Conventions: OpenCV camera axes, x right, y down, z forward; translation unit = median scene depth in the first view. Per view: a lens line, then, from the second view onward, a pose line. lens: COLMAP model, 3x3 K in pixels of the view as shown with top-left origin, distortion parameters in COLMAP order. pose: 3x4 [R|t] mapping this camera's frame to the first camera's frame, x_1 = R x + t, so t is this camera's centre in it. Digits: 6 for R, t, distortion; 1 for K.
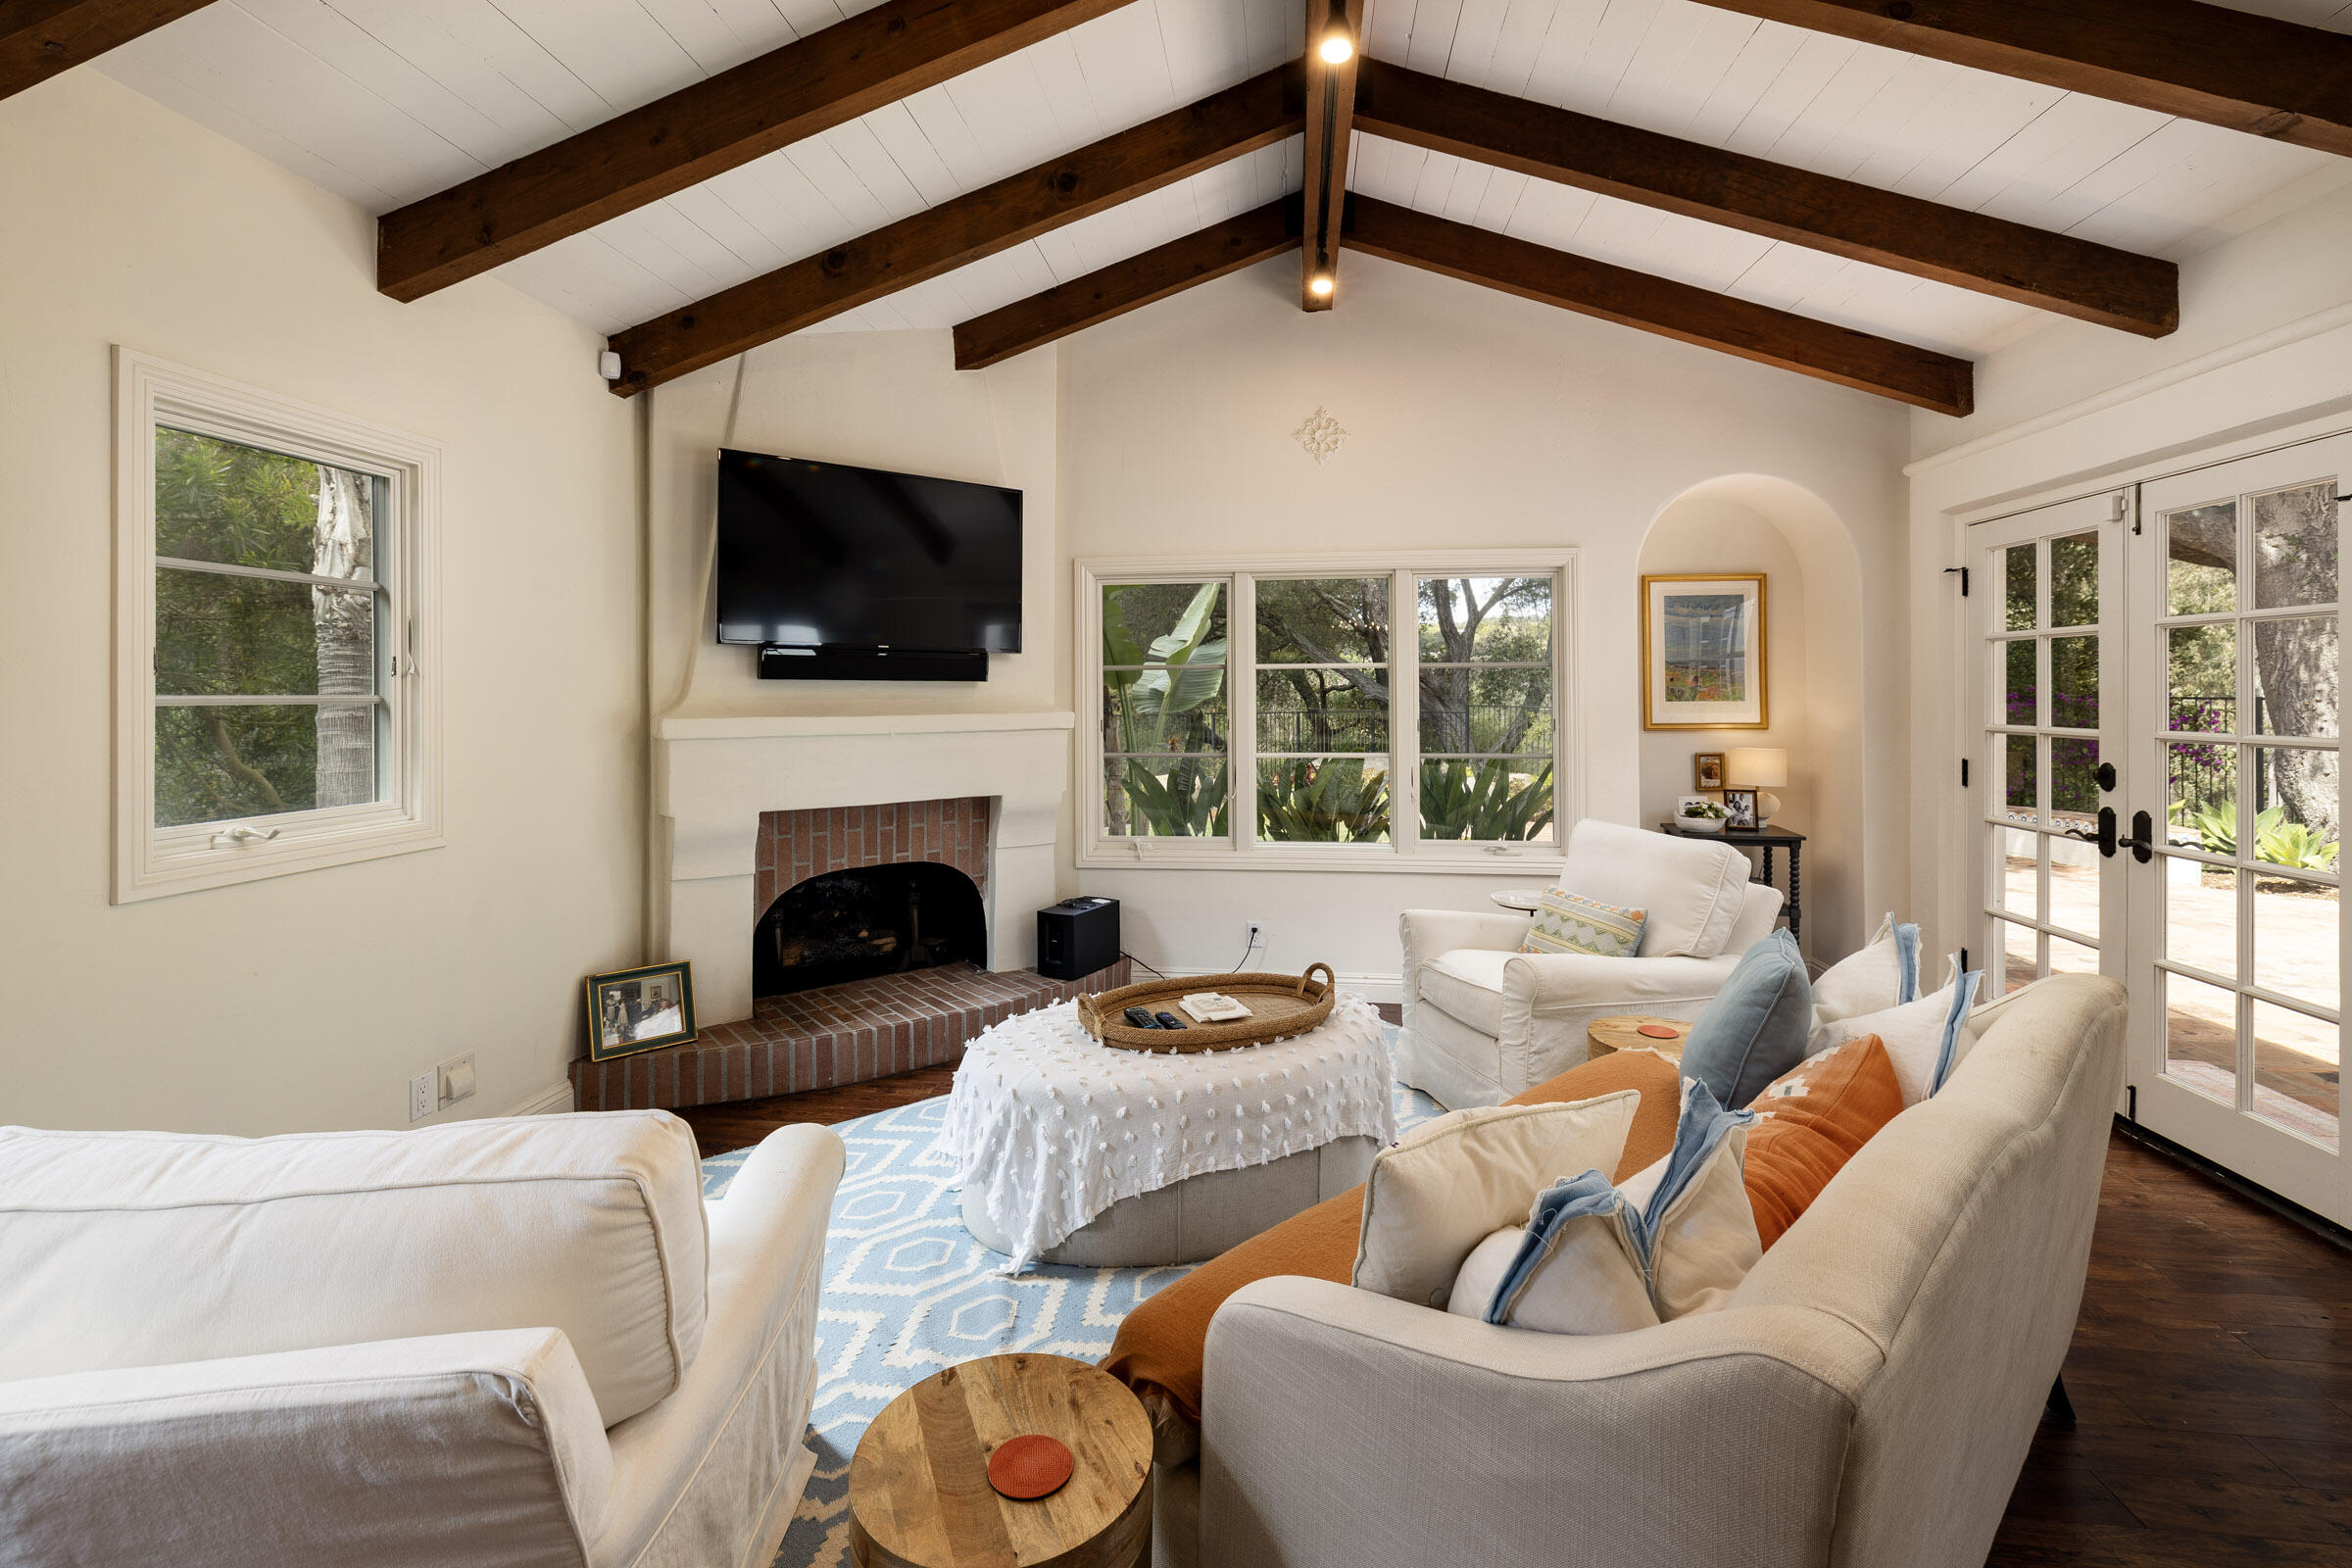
lens RADIAL K [[1017.4, 0, 1180.7], [0, 1017.4, 686.8], [0, 0, 1]] dist [-0.000115, 0.000040]
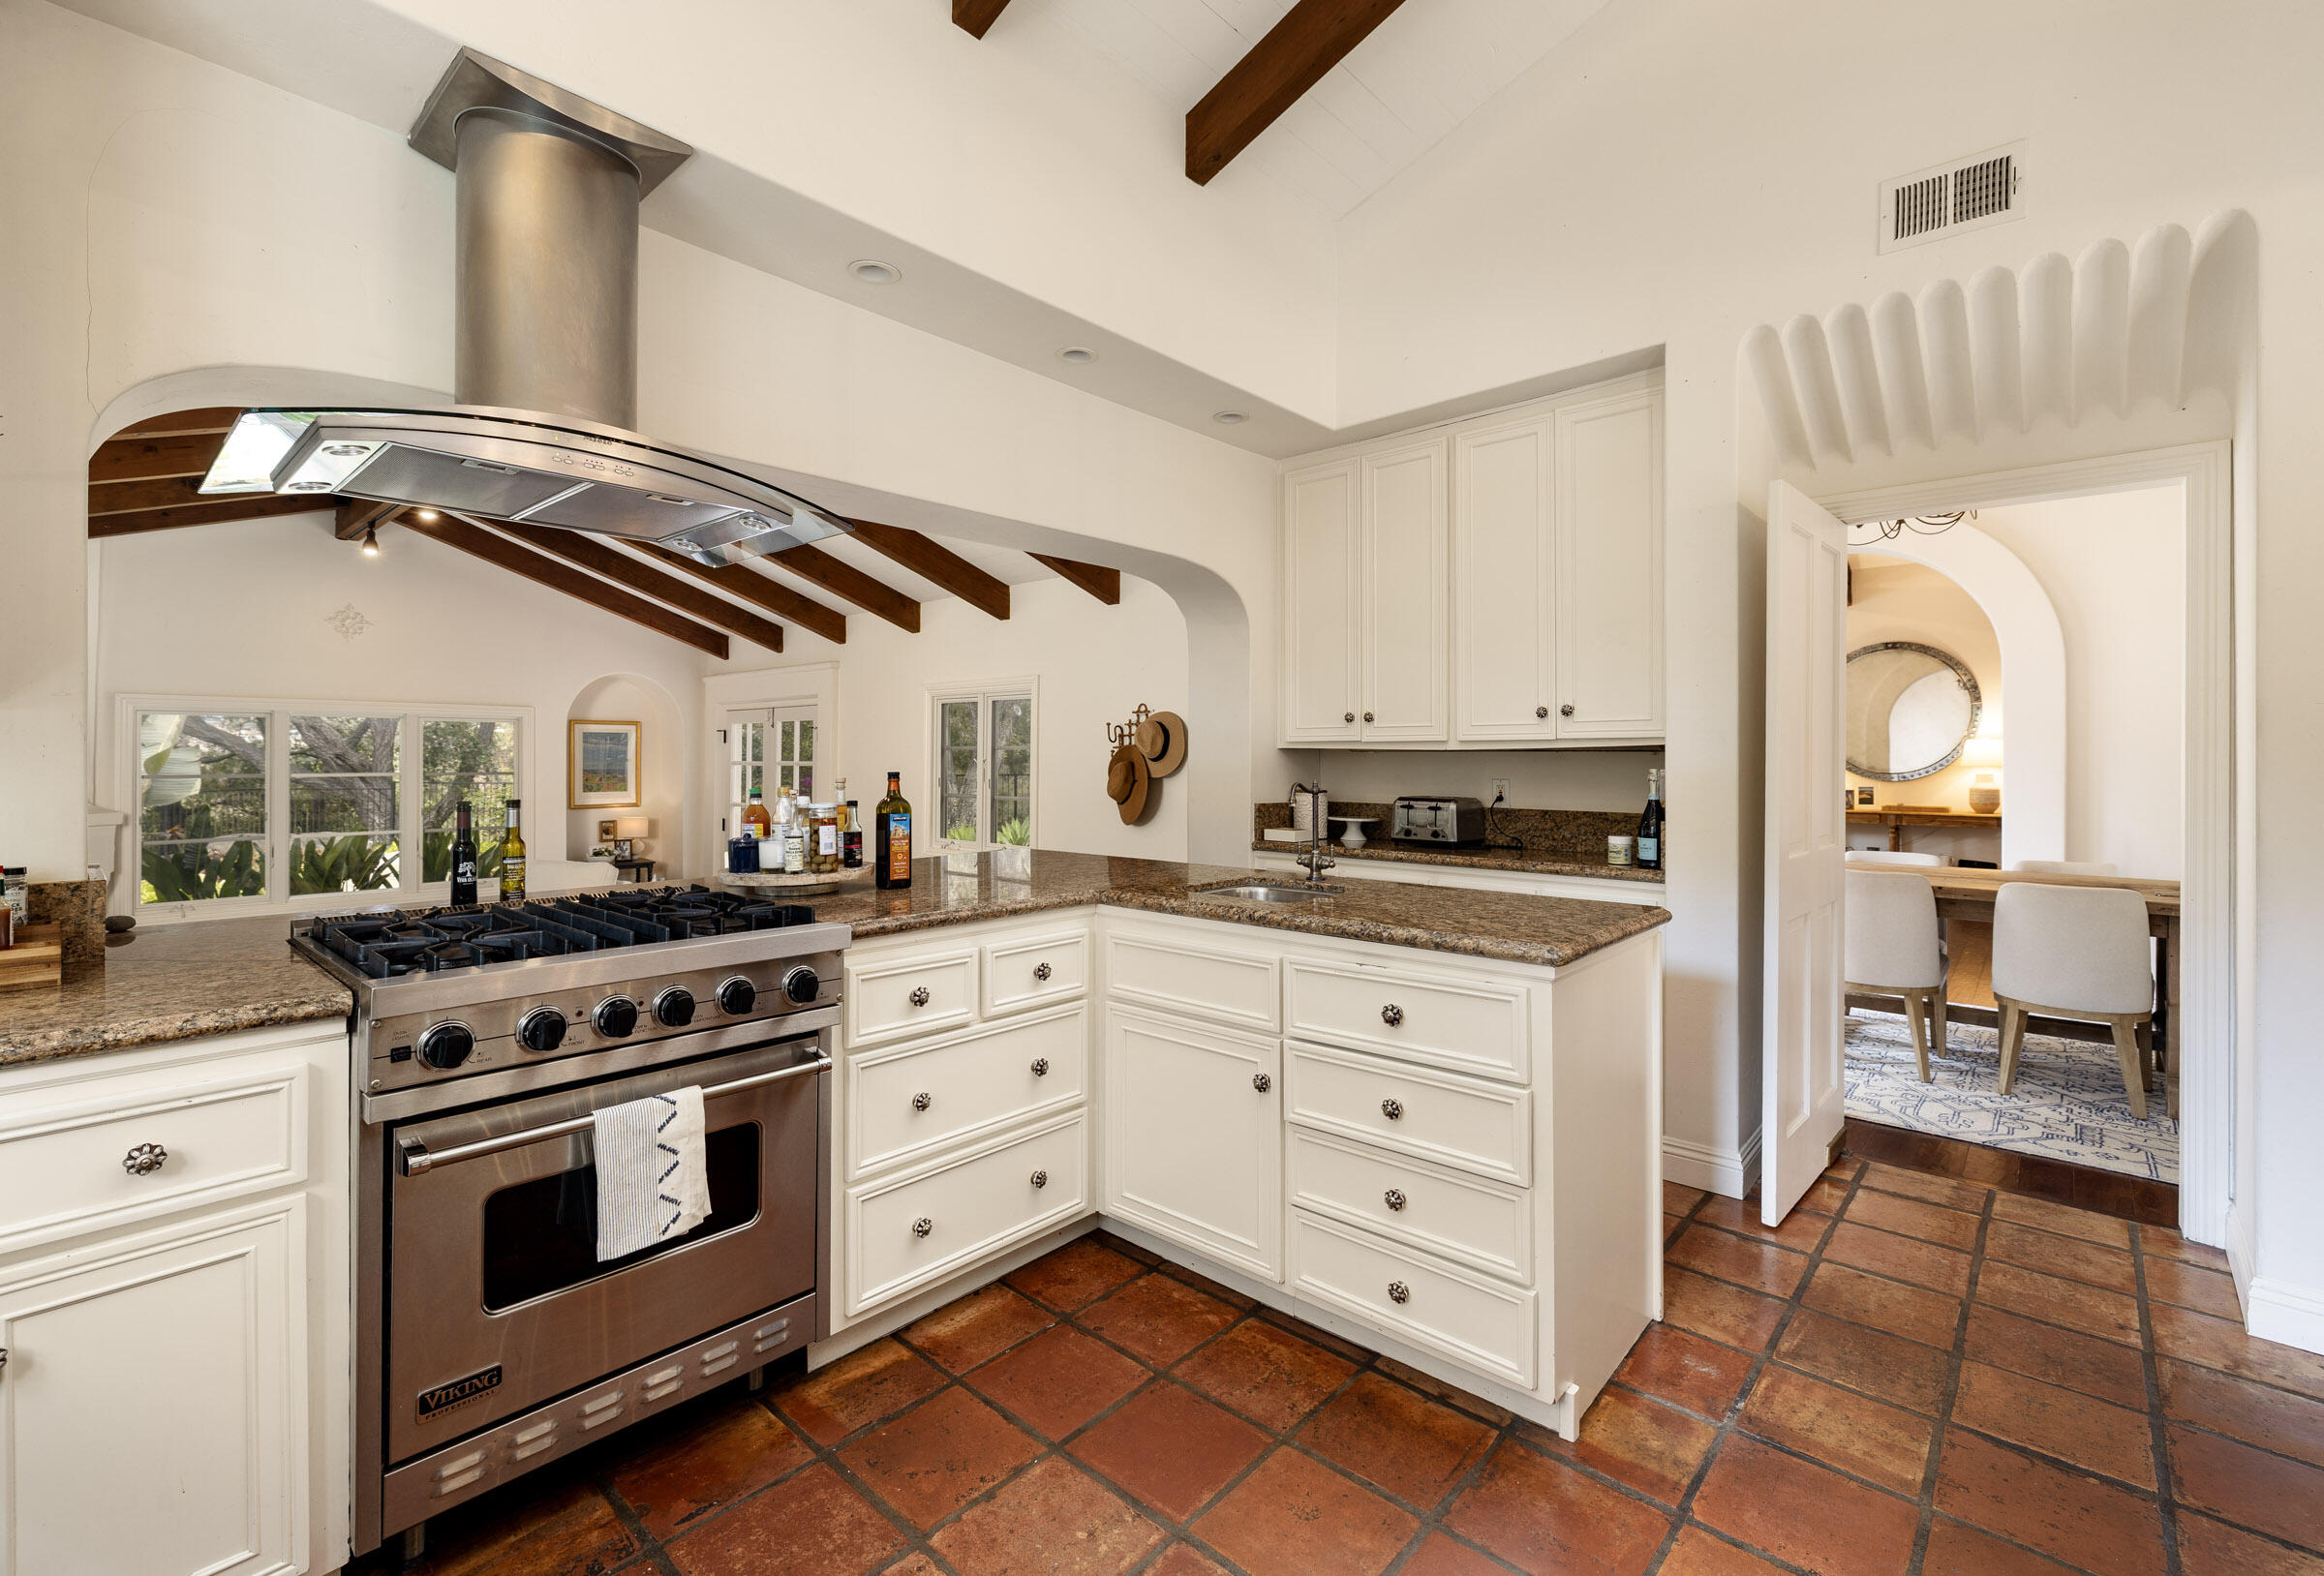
lens RADIAL K [[1011.0, 0, 1120.8], [0, 1011.0, 754.2], [0, 0, 1]] dist [0.002042, 0.000524]
pose [[0.603880, 0.008929, 0.797026, -0.401956], [-0.010150, 0.999942, -0.003511, -0.061348], [-0.797011, -0.005970, 0.603935, -0.899047]]
